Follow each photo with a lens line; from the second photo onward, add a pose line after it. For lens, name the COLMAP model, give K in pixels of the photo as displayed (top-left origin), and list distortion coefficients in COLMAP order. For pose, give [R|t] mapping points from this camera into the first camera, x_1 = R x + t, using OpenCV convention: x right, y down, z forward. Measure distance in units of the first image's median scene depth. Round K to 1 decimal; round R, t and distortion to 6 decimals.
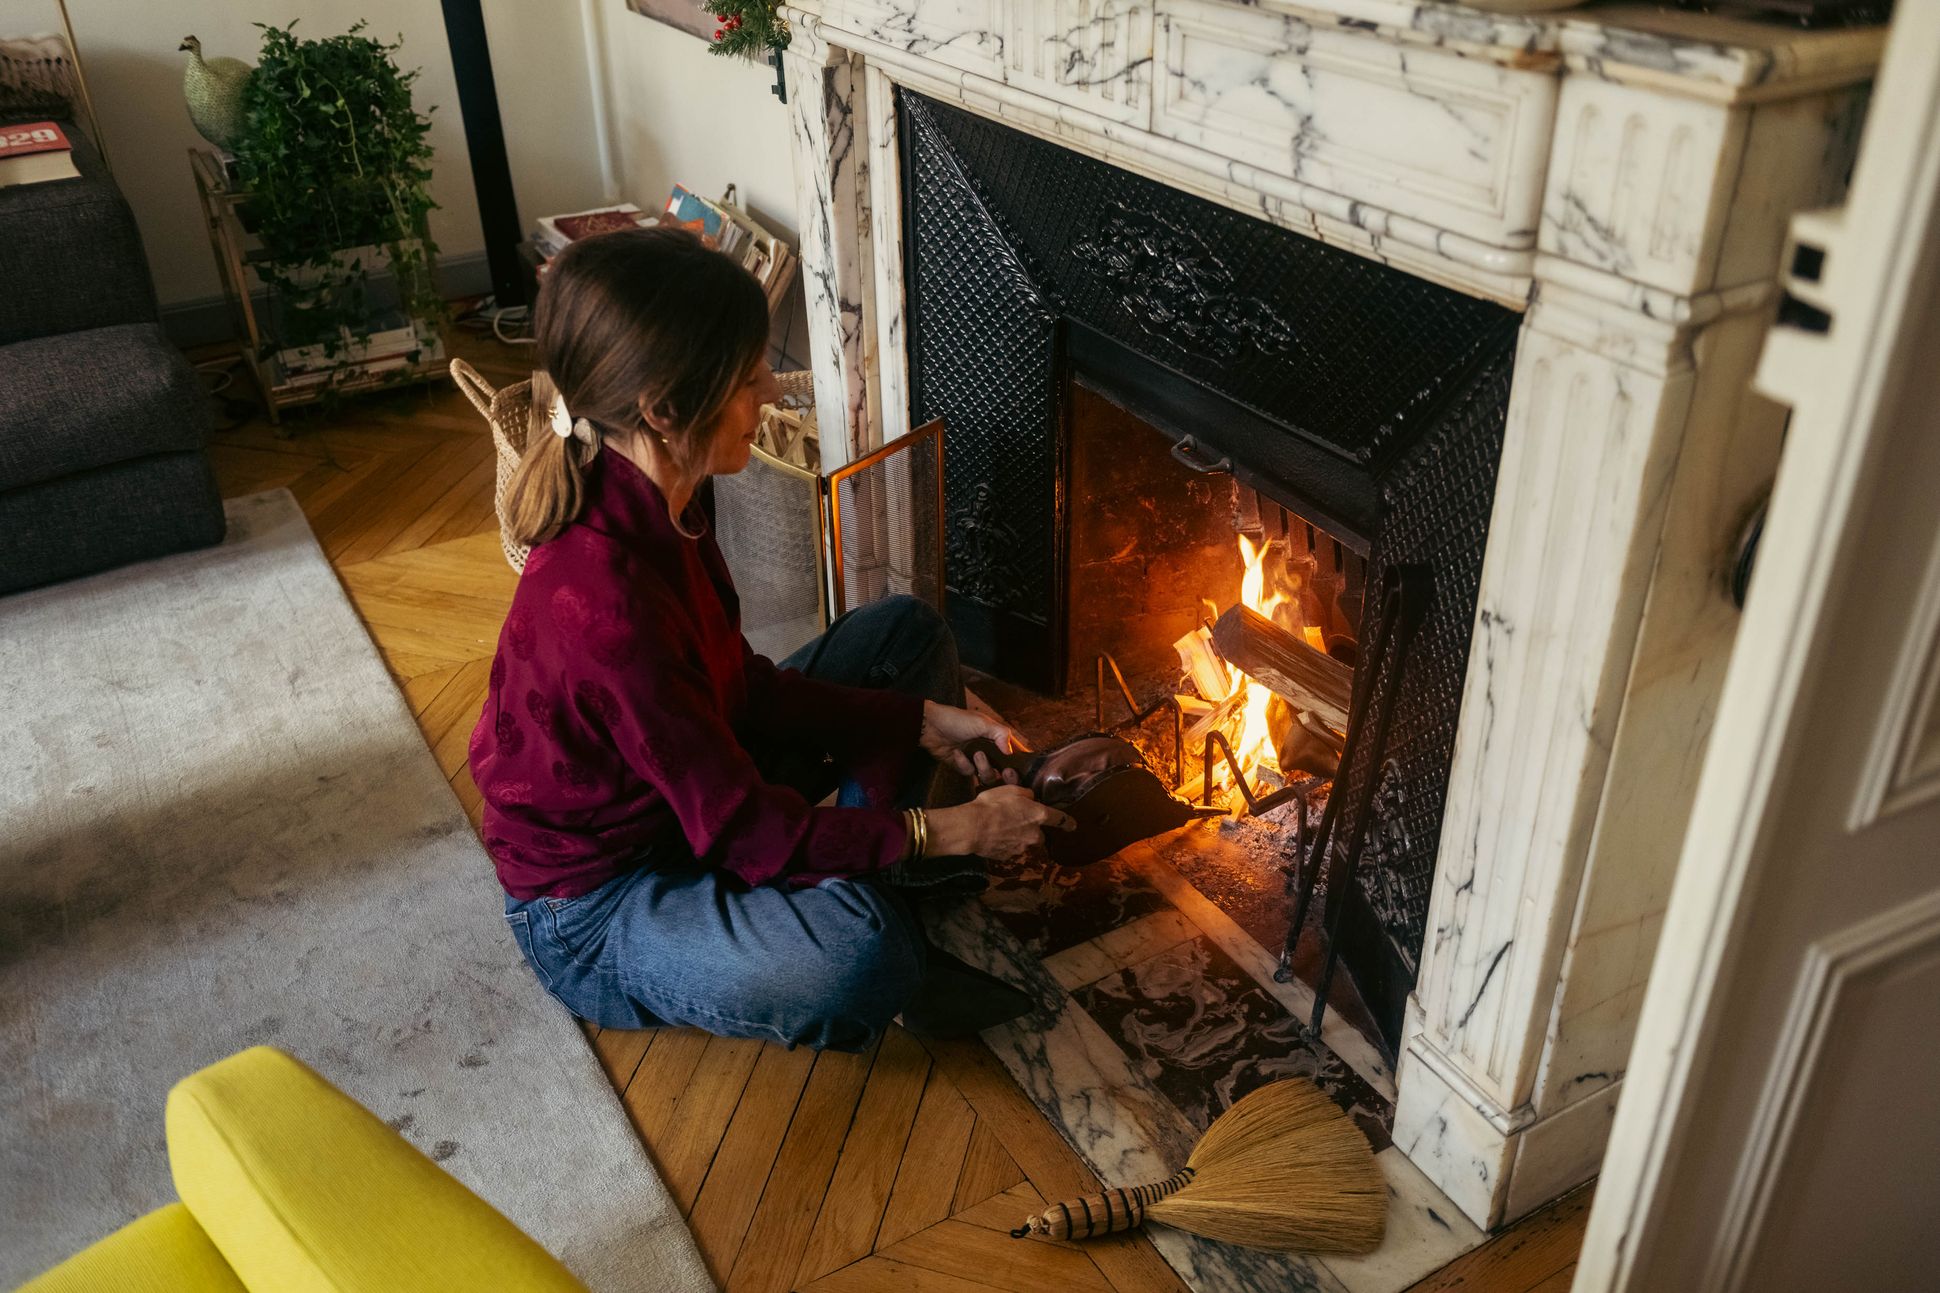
lens RADIAL K [[1658.4, 0, 970.7], [0, 1658.4, 644.8], [0, 0, 1]] dist [0.009059, -0.002317]
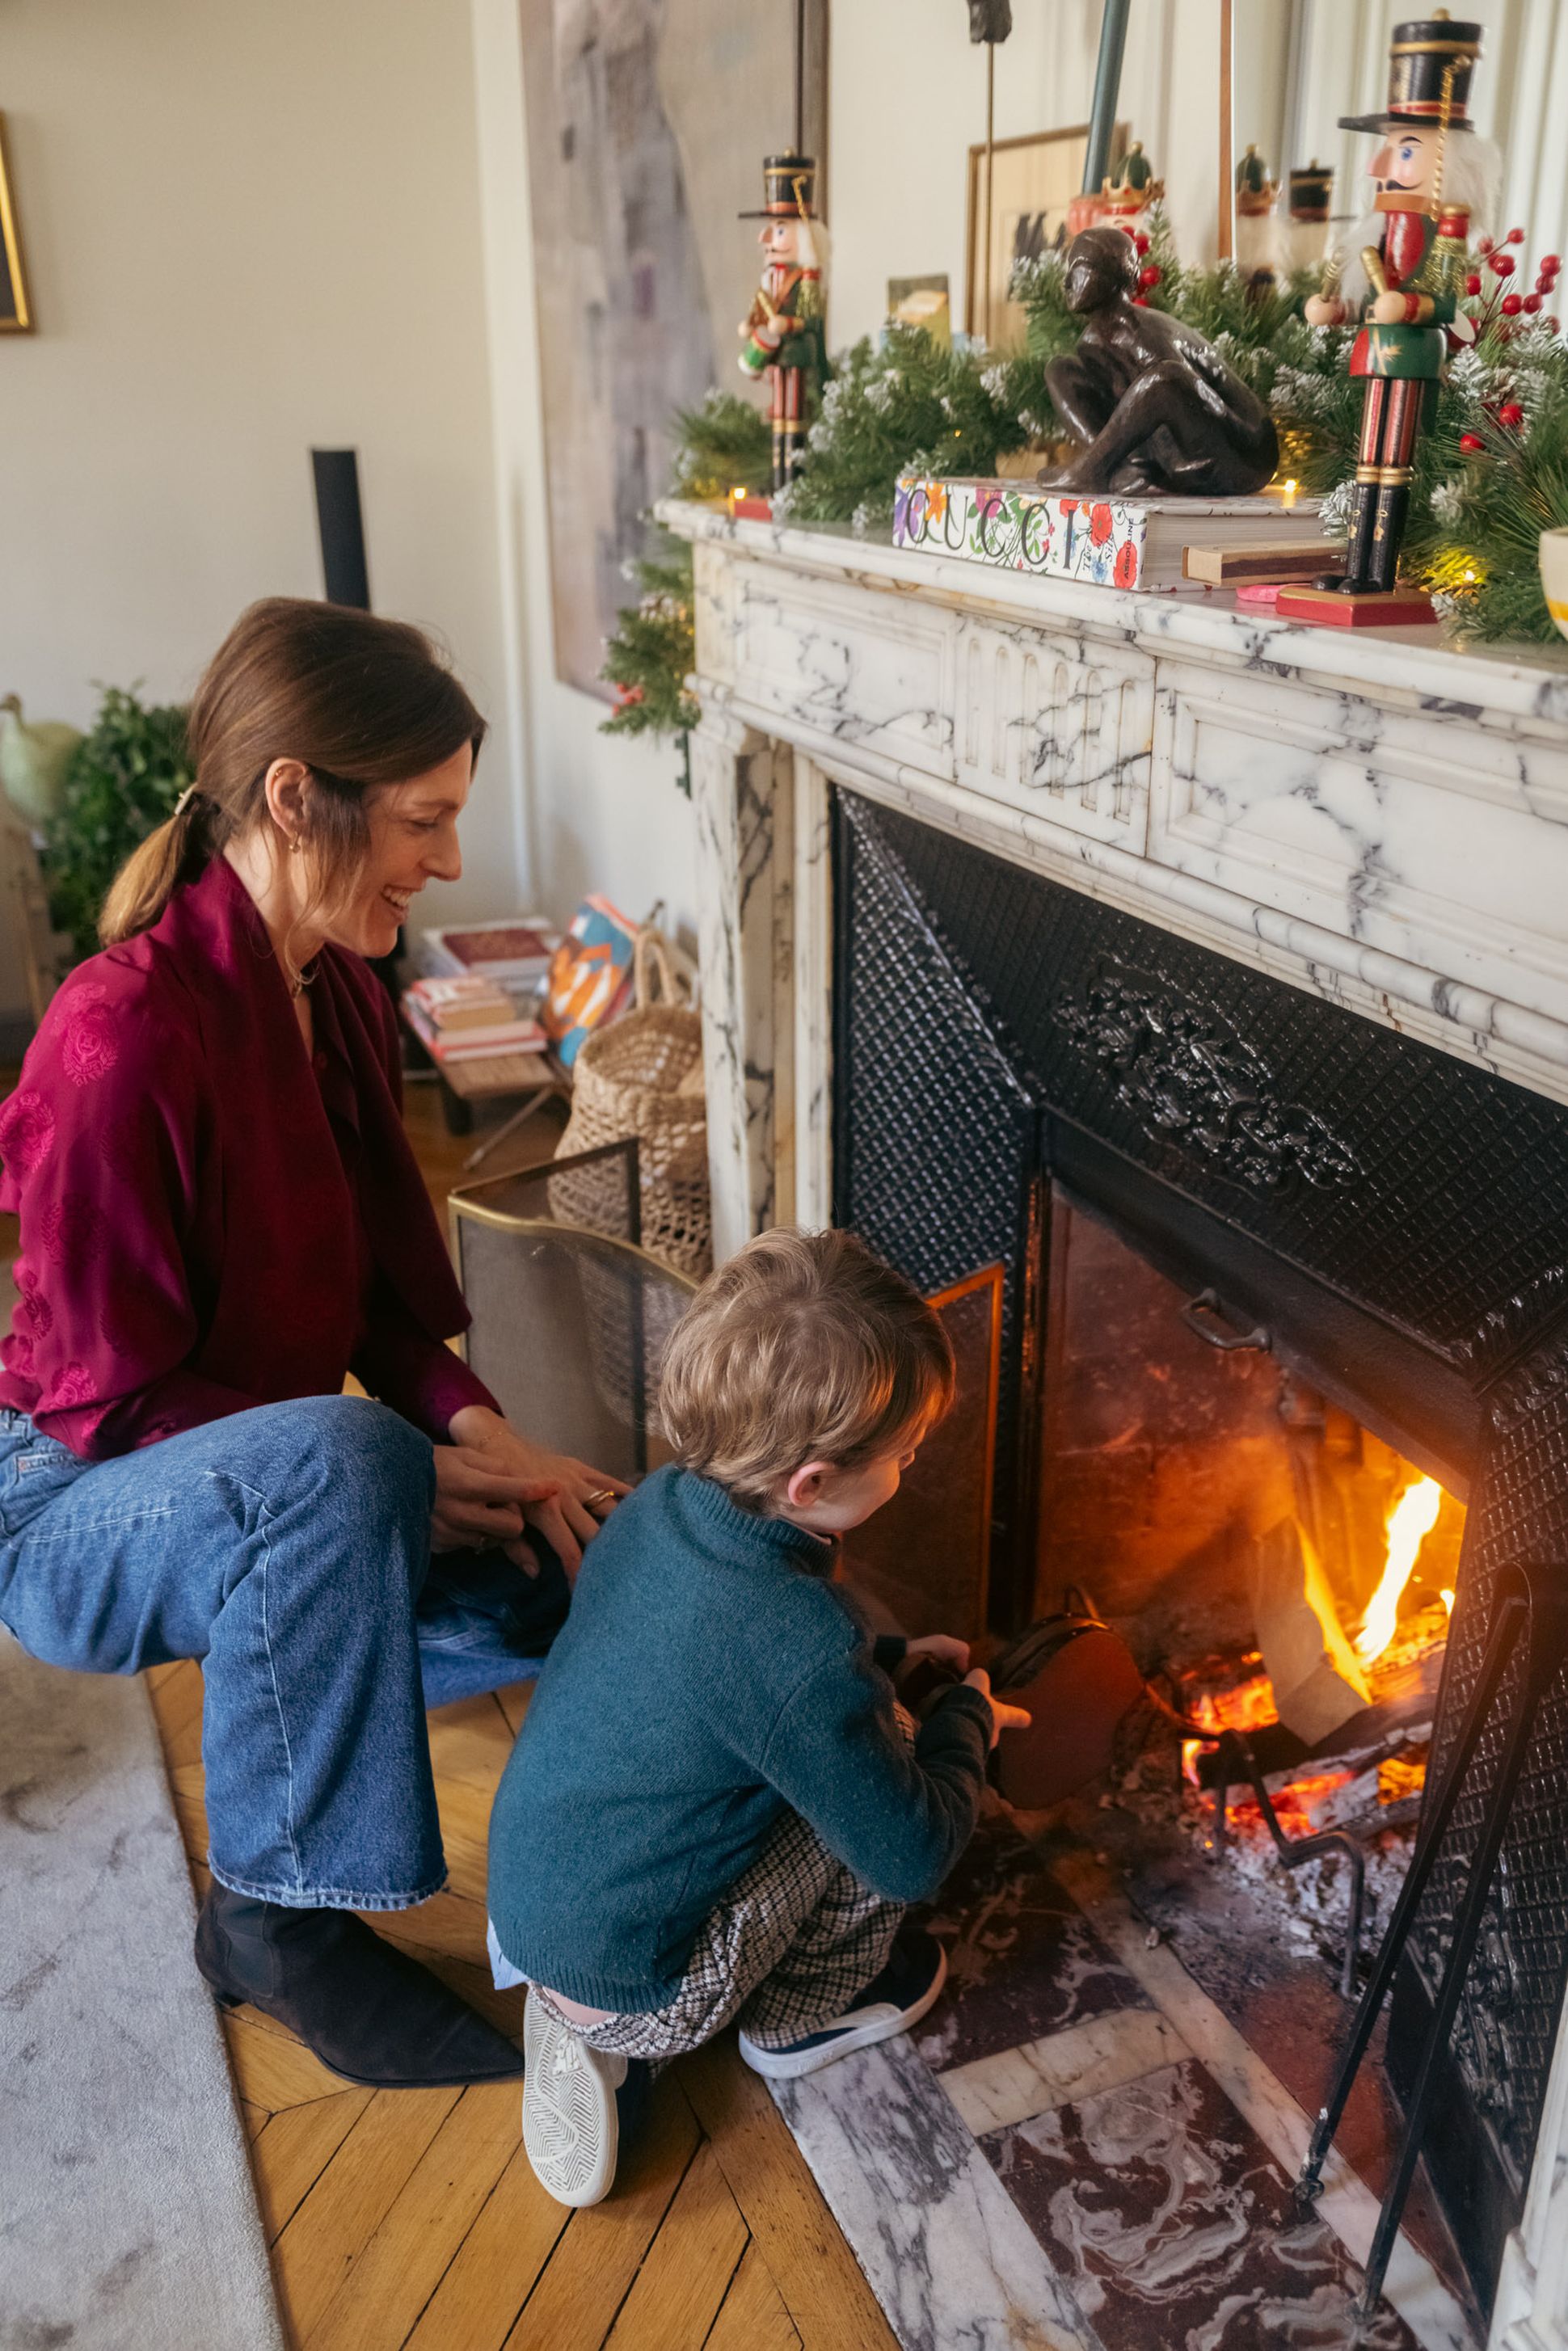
lens RADIAL K [[2055.0, 0, 785.7], [0, 2055.0, 1182.1], [0, 0, 1]] dist [-0.002959, 0.003516]
pose [[0.992059, 0.060419, -0.110311, 0.054242], [-0.074888, 0.988399, -0.132130, -0.049965], [0.101048, 0.139342, 0.985075, 0.157193]]
